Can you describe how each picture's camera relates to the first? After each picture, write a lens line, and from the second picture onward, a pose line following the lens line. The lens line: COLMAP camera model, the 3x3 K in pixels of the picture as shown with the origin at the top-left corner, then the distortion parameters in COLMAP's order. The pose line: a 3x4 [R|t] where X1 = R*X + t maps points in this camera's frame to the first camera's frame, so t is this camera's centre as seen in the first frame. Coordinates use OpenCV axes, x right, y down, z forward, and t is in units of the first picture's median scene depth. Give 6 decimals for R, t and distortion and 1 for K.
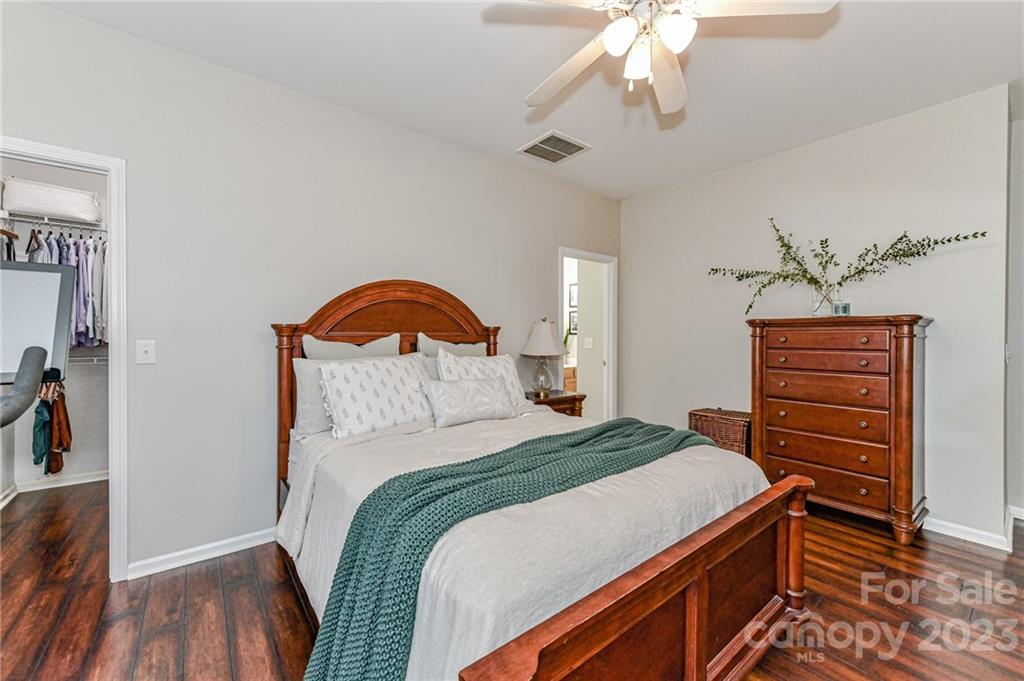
lens RADIAL K [[401.5, 0, 512.1], [0, 401.5, 335.3], [0, 0, 1]] dist [0.004235, -0.001800]
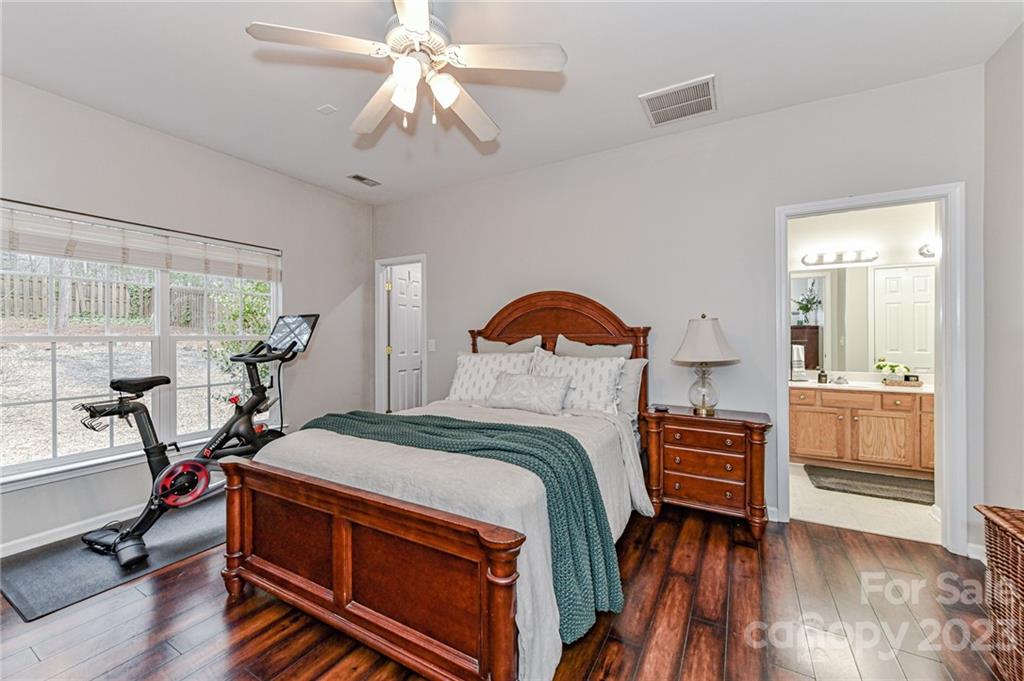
lens RADIAL K [[401.5, 0, 512.1], [0, 401.5, 337.5], [0, 0, 1]] dist [0.004235, -0.001800]
pose [[0.380888, 0.001124, -0.924621, 0.729493], [0.002028, 0.999996, 0.002051, -0.000034], [0.924619, -0.002657, 0.380884, 0.391873]]
